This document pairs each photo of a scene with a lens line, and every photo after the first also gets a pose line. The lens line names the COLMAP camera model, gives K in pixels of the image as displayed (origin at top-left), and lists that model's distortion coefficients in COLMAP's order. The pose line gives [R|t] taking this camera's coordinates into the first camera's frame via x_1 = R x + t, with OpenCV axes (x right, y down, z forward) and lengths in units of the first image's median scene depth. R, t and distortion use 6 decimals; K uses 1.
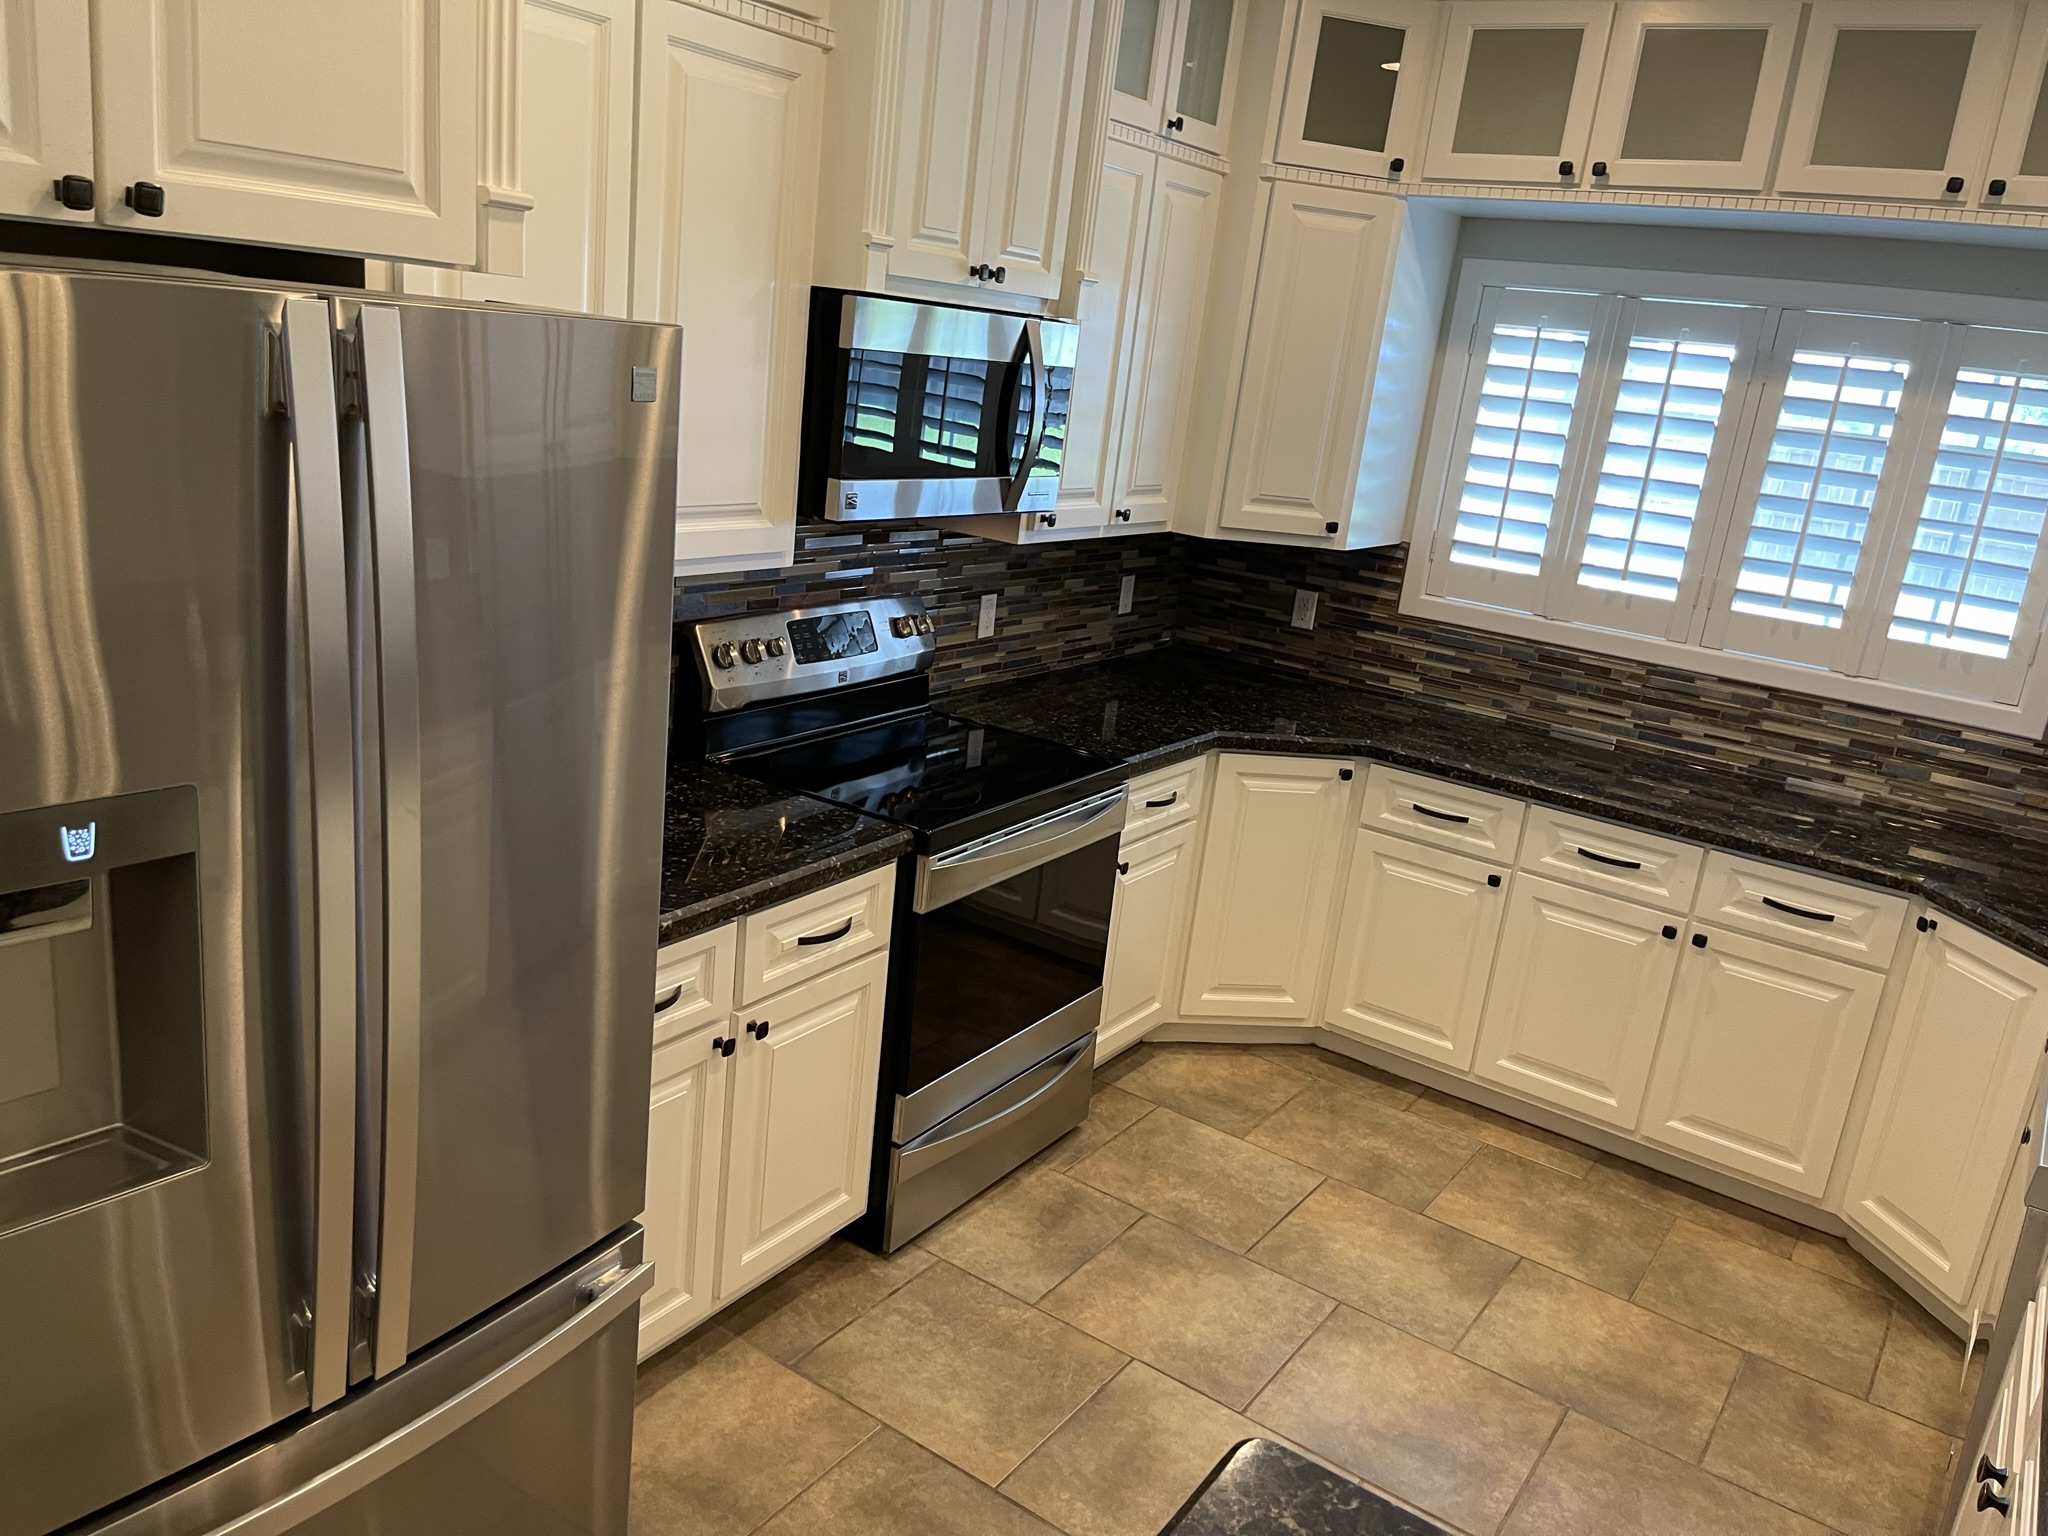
lens RADIAL K [[1548.0, 0, 974.6], [0, 1548.0, 753.1], [0, 0, 1]] dist [-0.000299, 0.013593]
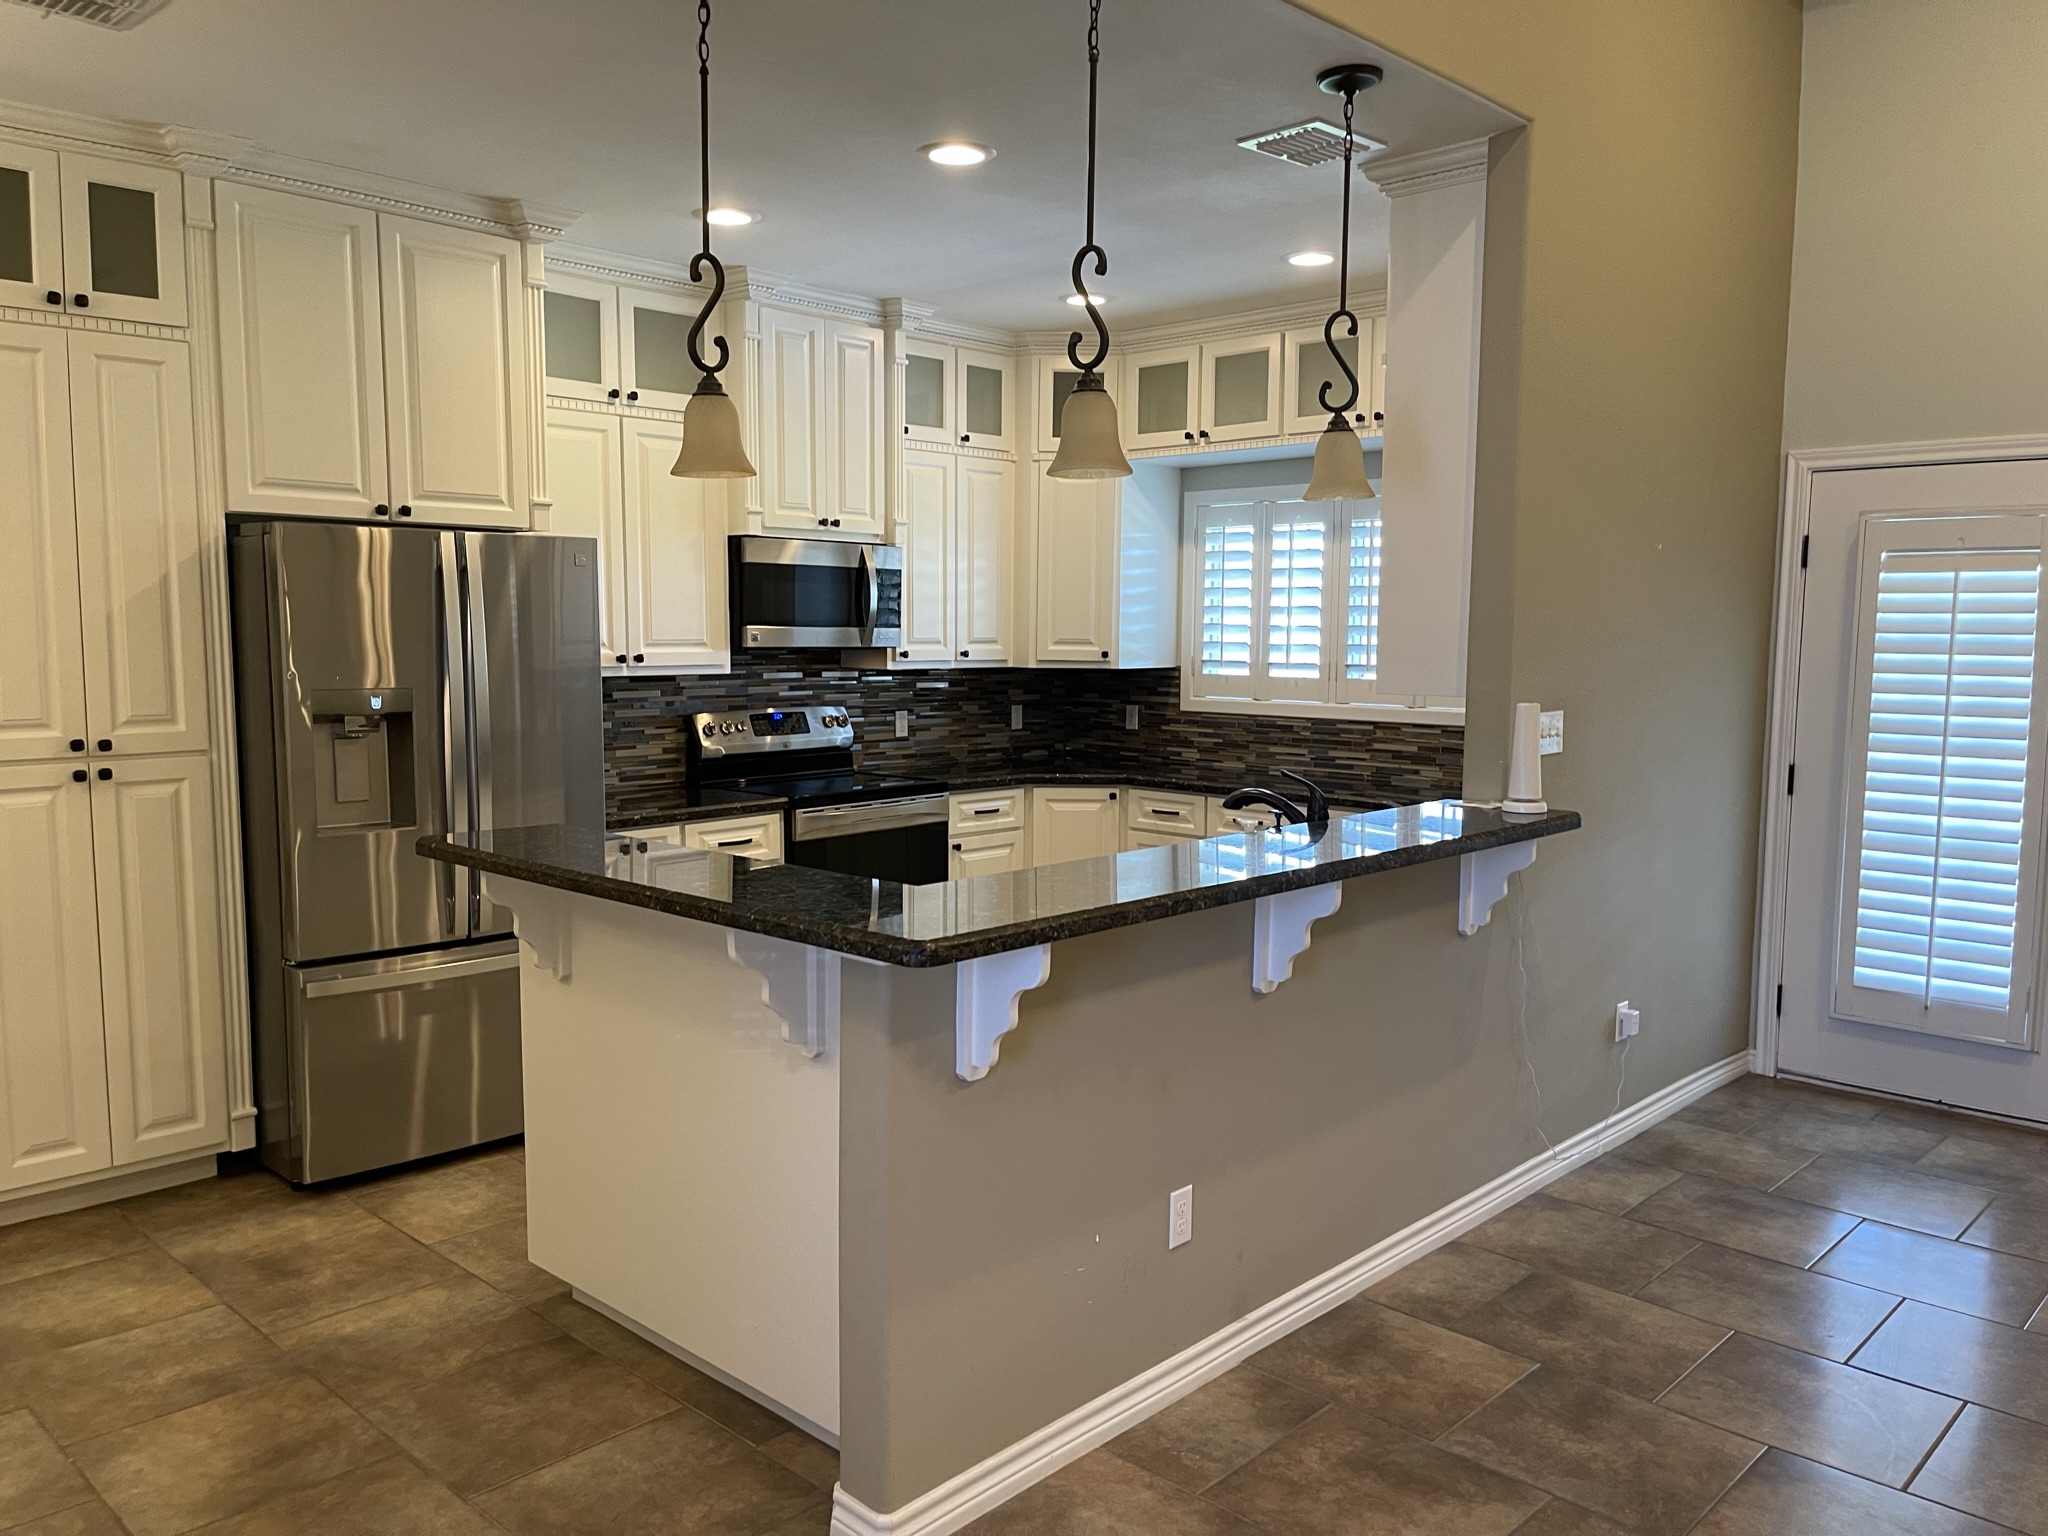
lens RADIAL K [[1548.0, 0, 1028.9], [0, 1548.0, 774.0], [0, 0, 1]] dist [-0.000299, 0.013593]
pose [[0.983524, -0.085401, -0.159332, 0.414930], [0.054805, 0.980757, -0.187381, 0.293461], [0.172268, 0.175562, 0.969279, -0.613569]]
